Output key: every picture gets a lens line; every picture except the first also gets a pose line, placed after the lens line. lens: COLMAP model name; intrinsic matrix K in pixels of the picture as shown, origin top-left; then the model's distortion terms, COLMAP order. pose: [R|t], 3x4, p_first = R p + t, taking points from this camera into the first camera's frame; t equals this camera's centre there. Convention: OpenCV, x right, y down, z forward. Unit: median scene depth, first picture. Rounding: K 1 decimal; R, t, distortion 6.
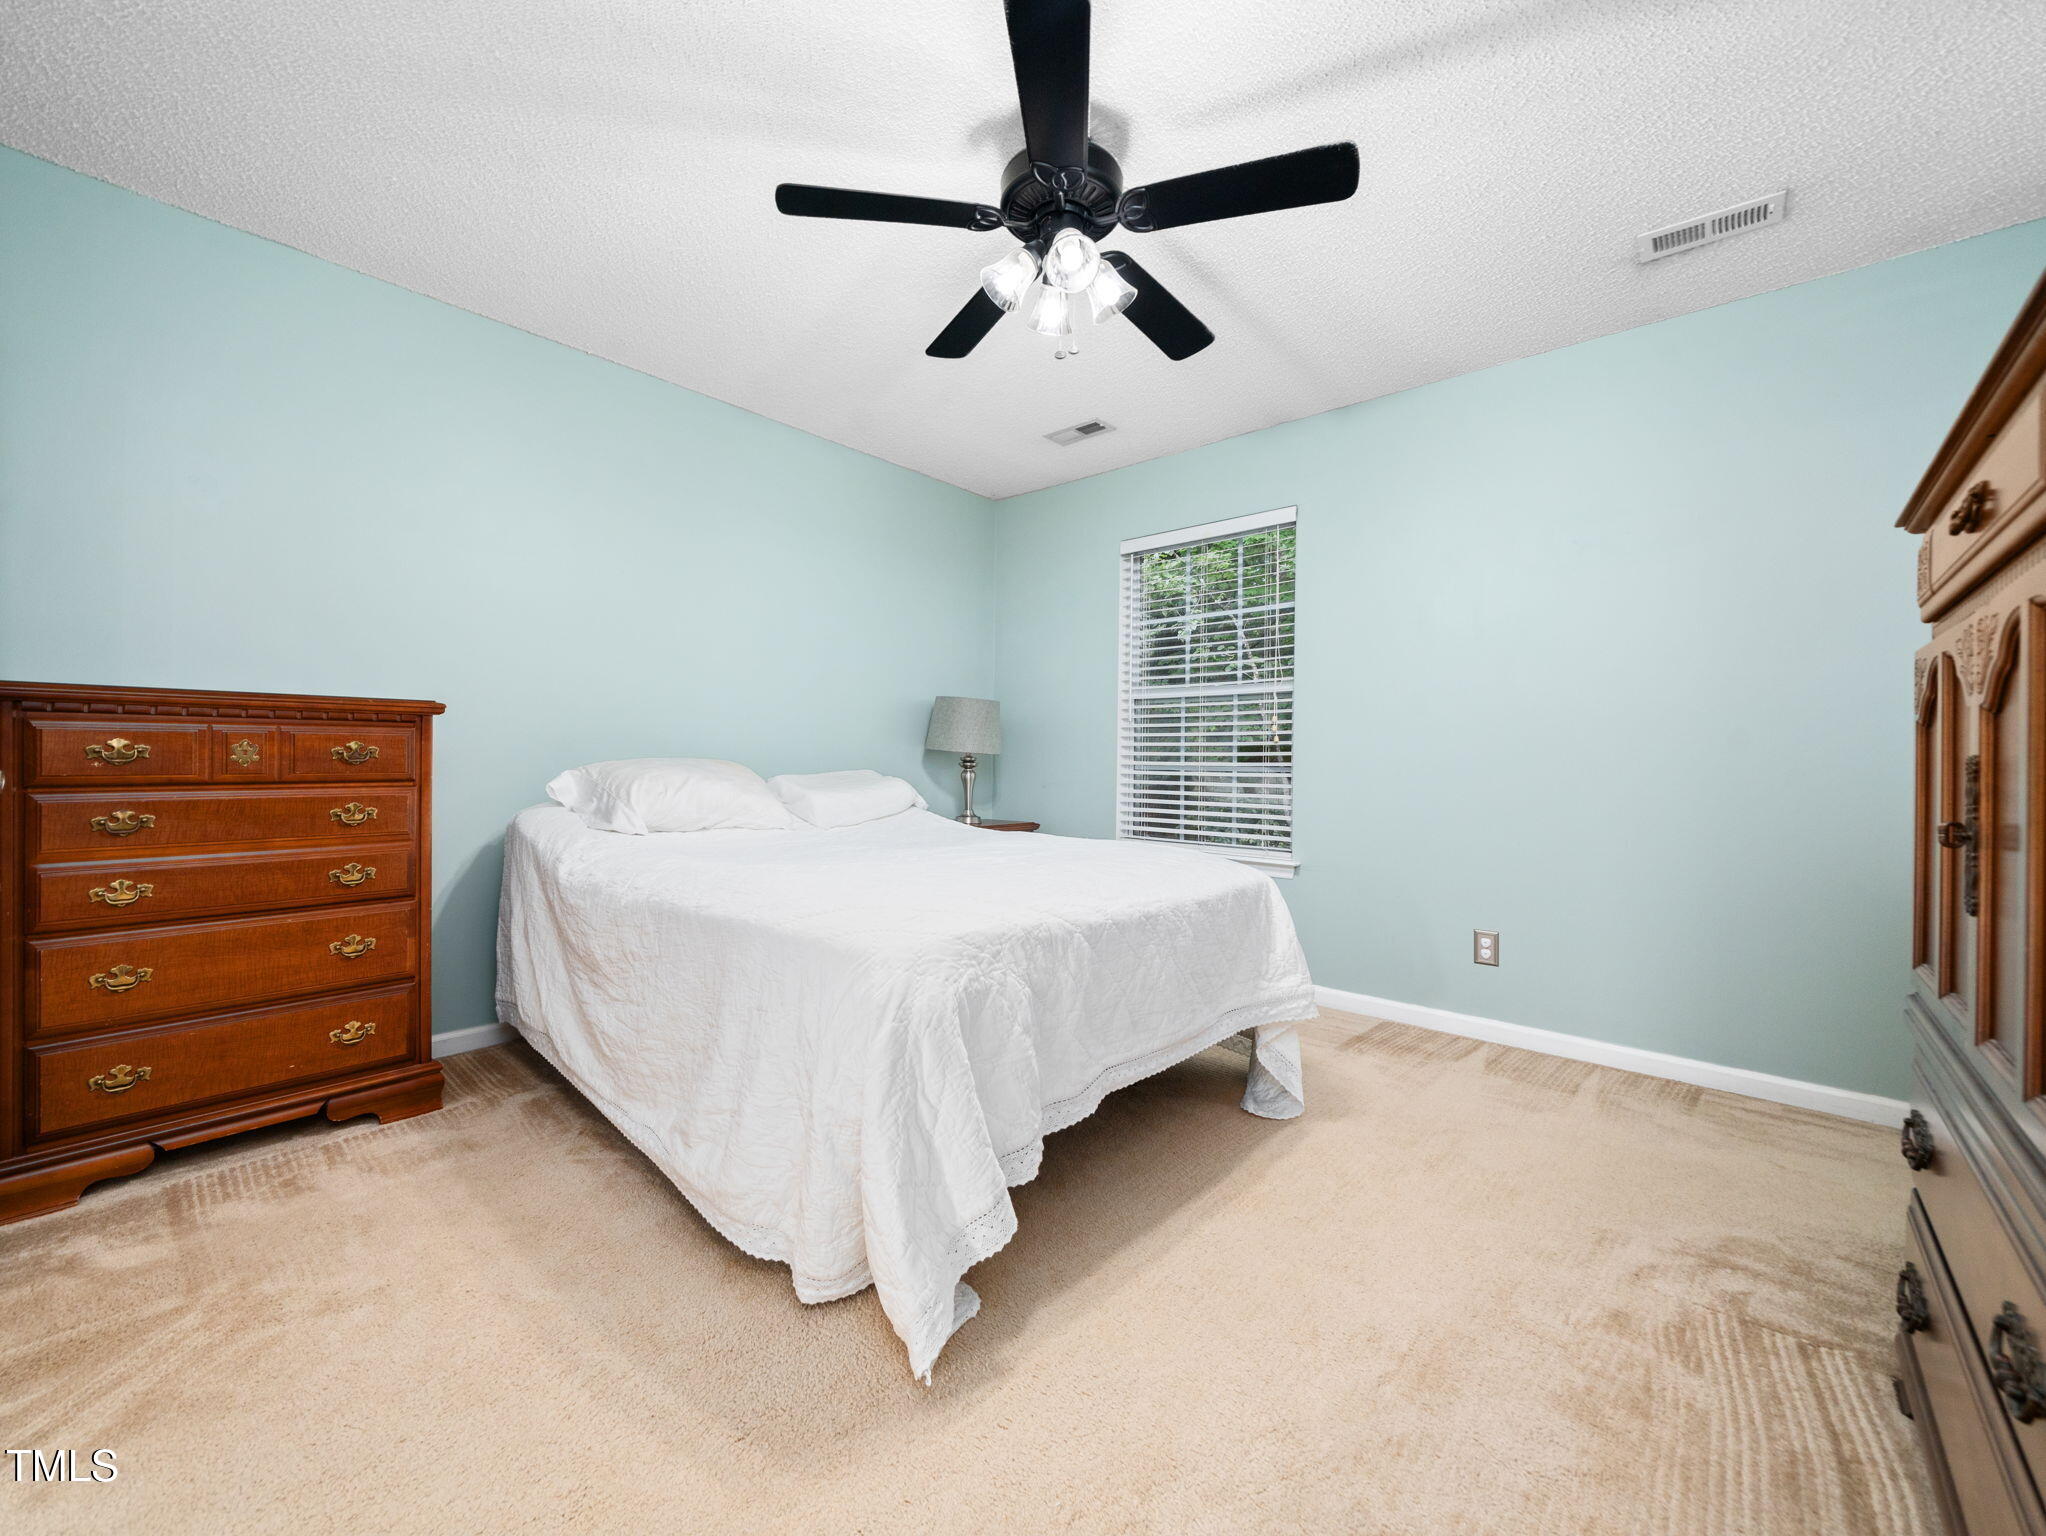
lens RADIAL K [[812.6, 0, 1026.1], [0, 812.6, 746.3], [0, 0, 1]] dist [-0.007335, 0.000354]
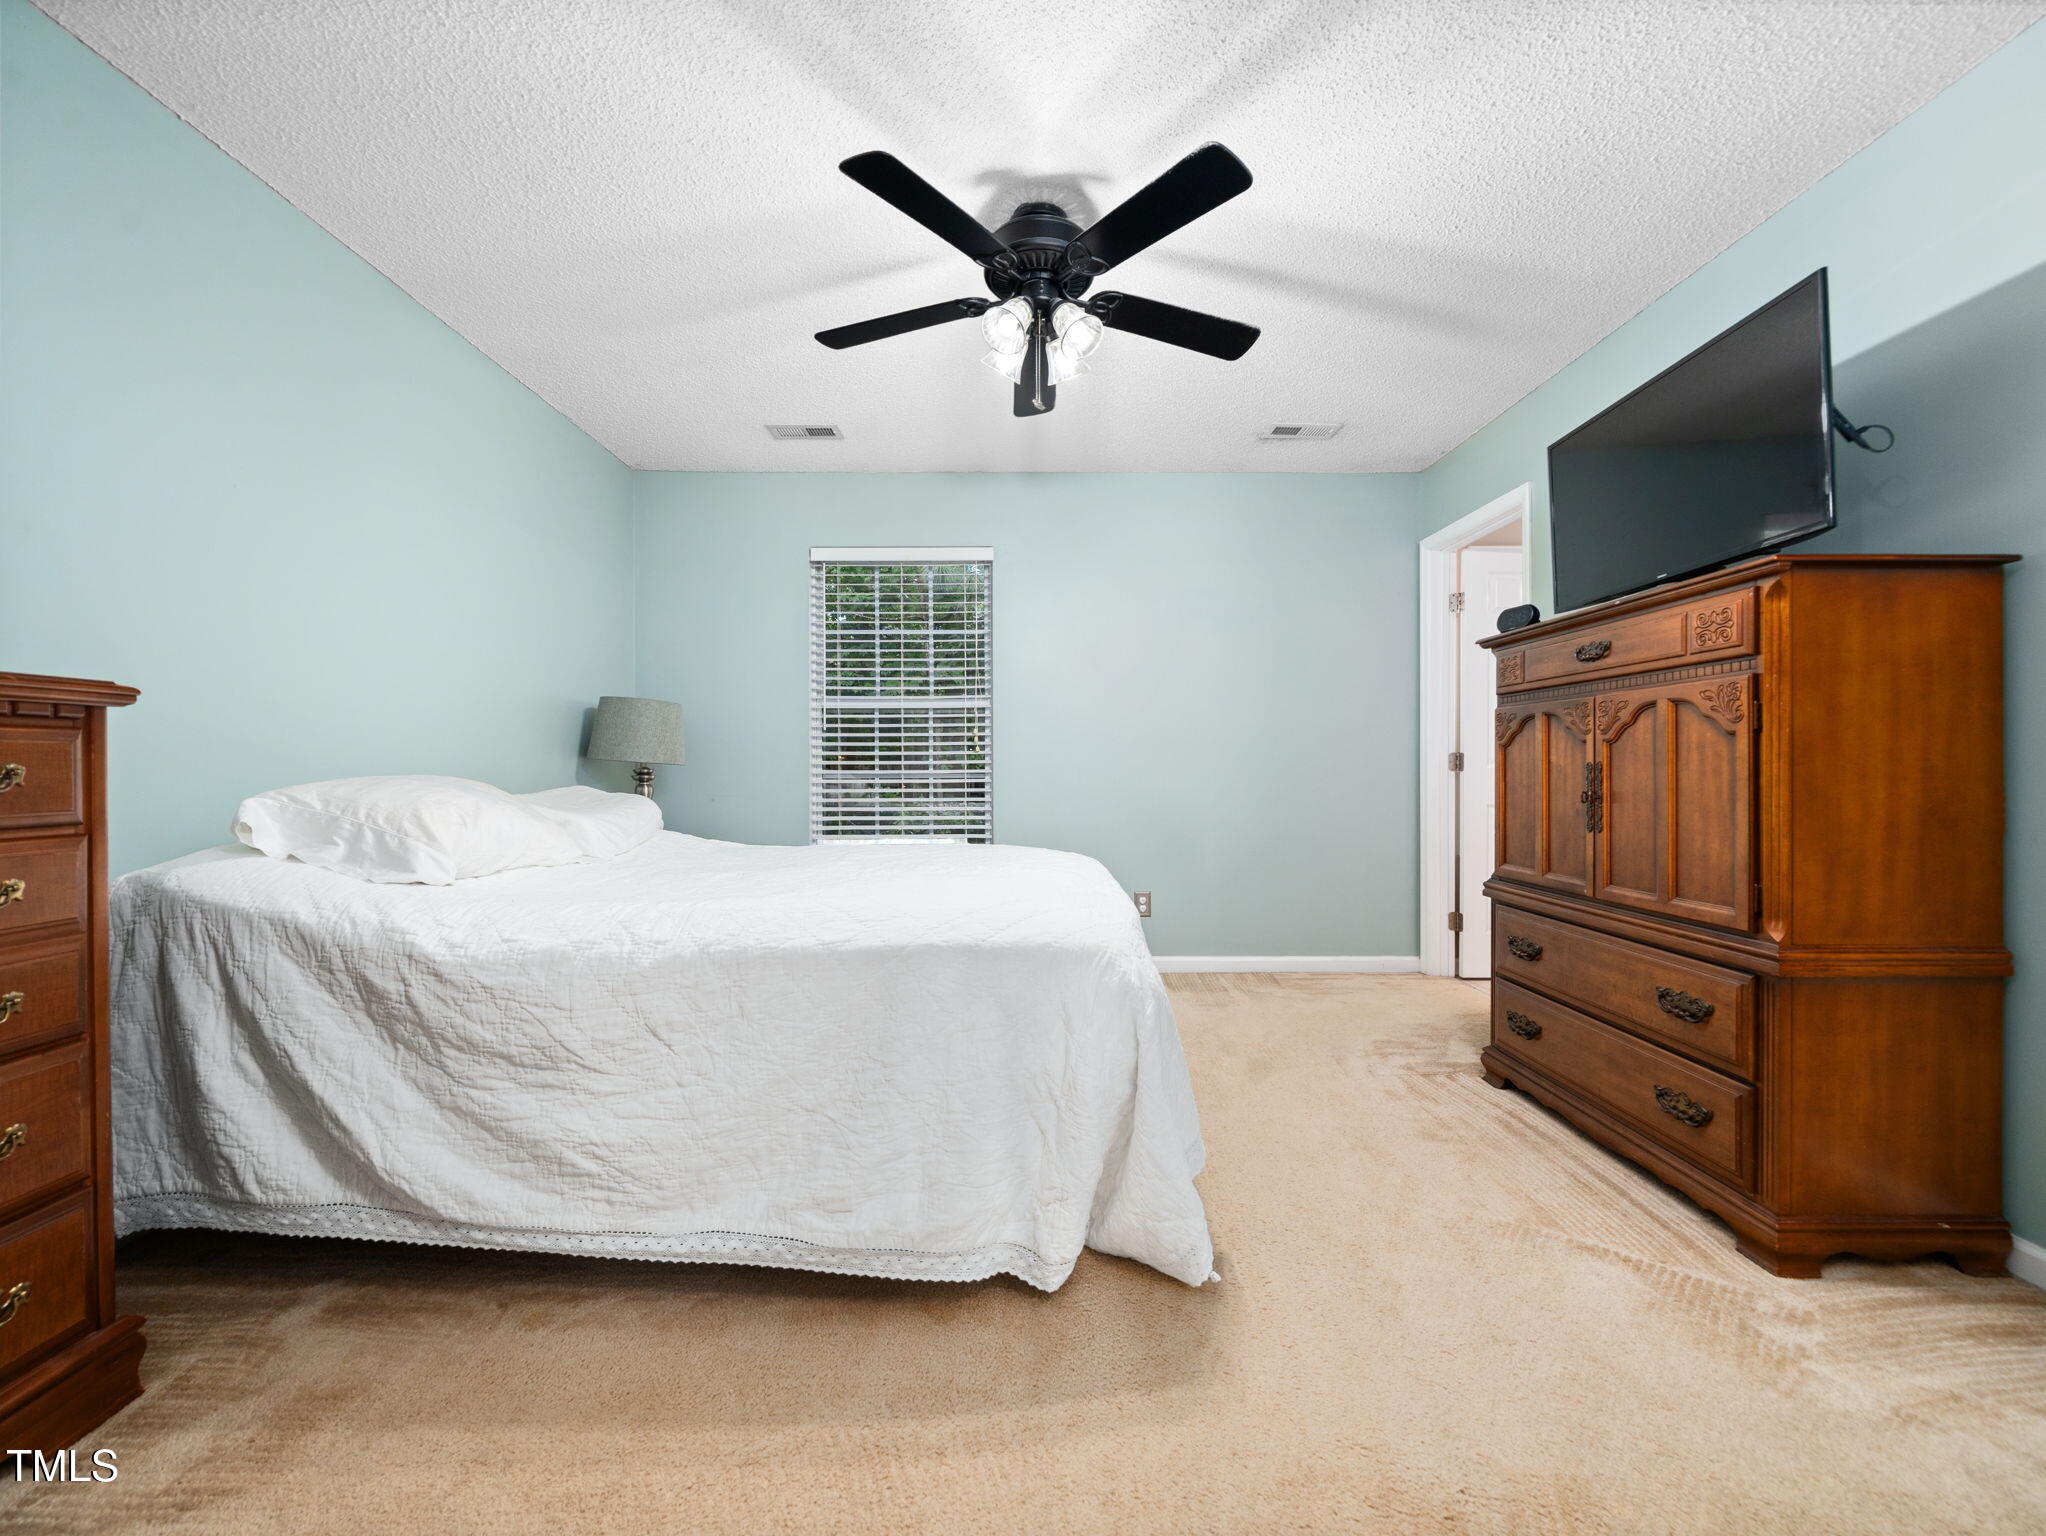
lens RADIAL K [[819.2, 0, 1024.5], [0, 819.2, 758.1], [0, 0, 1]] dist [-0.001744, 0.000030]
pose [[0.745393, -0.006135, 0.666597, -0.633045], [0.001924, 0.999973, 0.007052, -0.006018], [-0.666623, -0.003974, 0.745385, 0.149196]]
